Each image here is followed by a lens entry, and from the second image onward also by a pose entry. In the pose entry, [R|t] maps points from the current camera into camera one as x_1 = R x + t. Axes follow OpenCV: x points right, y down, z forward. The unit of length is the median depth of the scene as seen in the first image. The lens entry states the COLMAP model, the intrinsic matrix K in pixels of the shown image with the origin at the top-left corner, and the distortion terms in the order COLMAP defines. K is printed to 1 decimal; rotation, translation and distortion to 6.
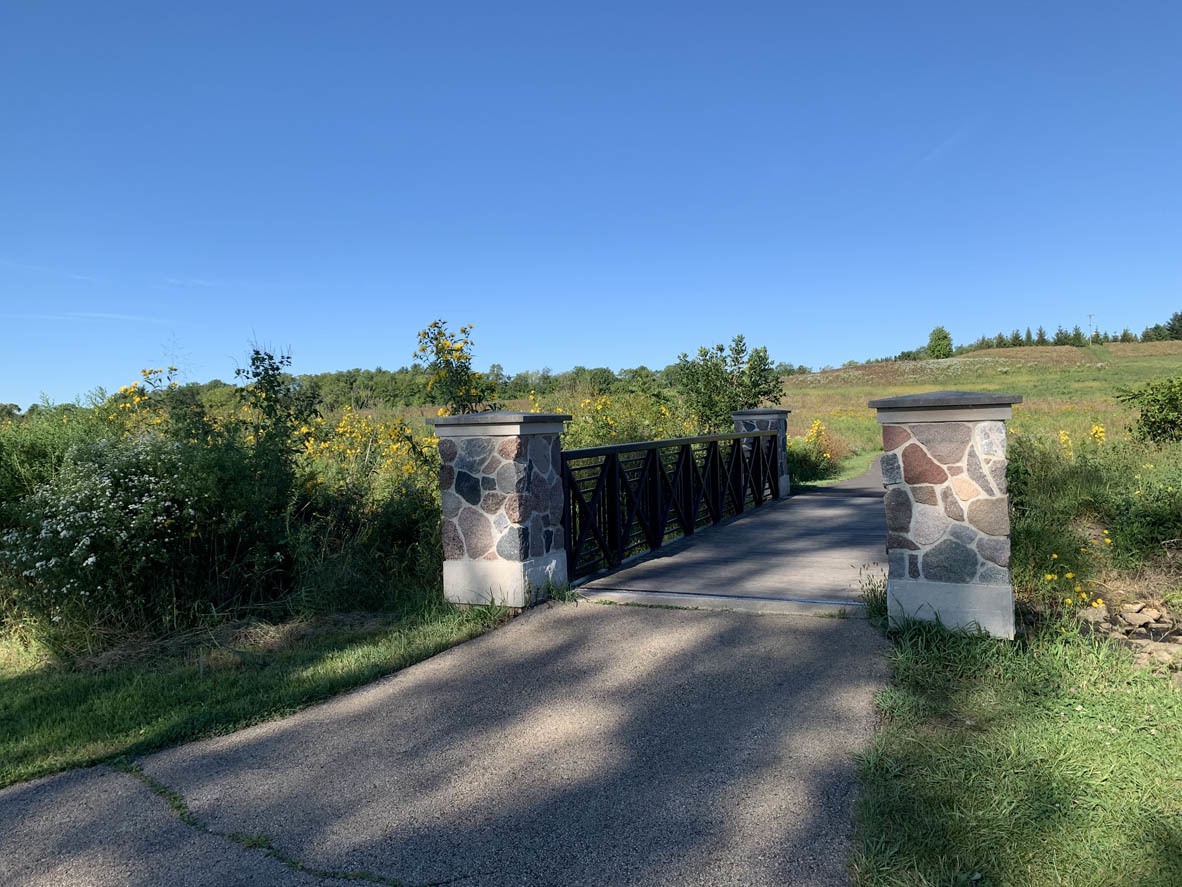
lens RADIAL K [[901.8, 0, 590.6], [0, 901.8, 409.2], [0, 0, 1]] dist [0.045944, -0.042389]
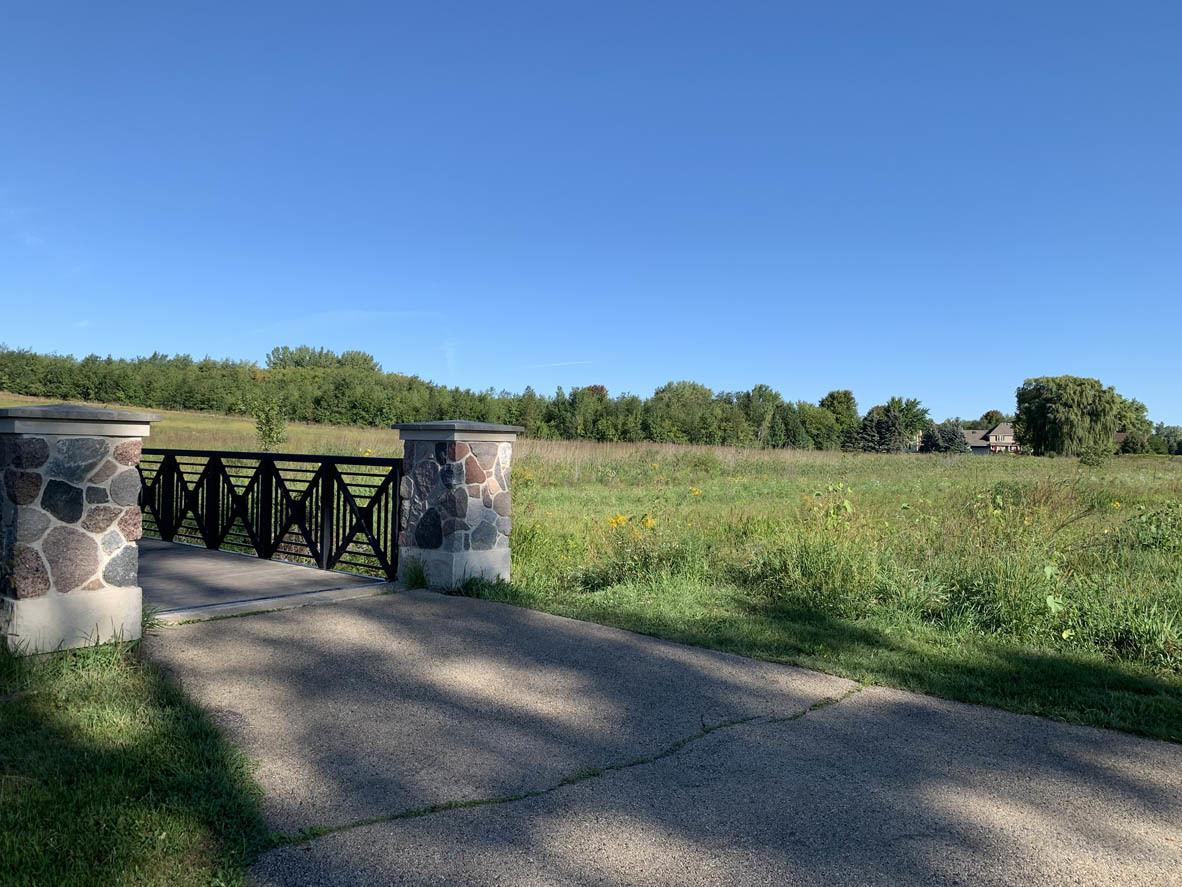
lens RADIAL K [[859.0, 0, 591.7], [0, 859.0, 442.3], [0, 0, 1]] dist [-0.000172, -0.116781]
pose [[0.242661, 0.050100, 0.968817, -0.747737], [-0.021799, 0.998695, -0.046185, 0.061287], [-0.969866, -0.009912, 0.243437, 0.392127]]
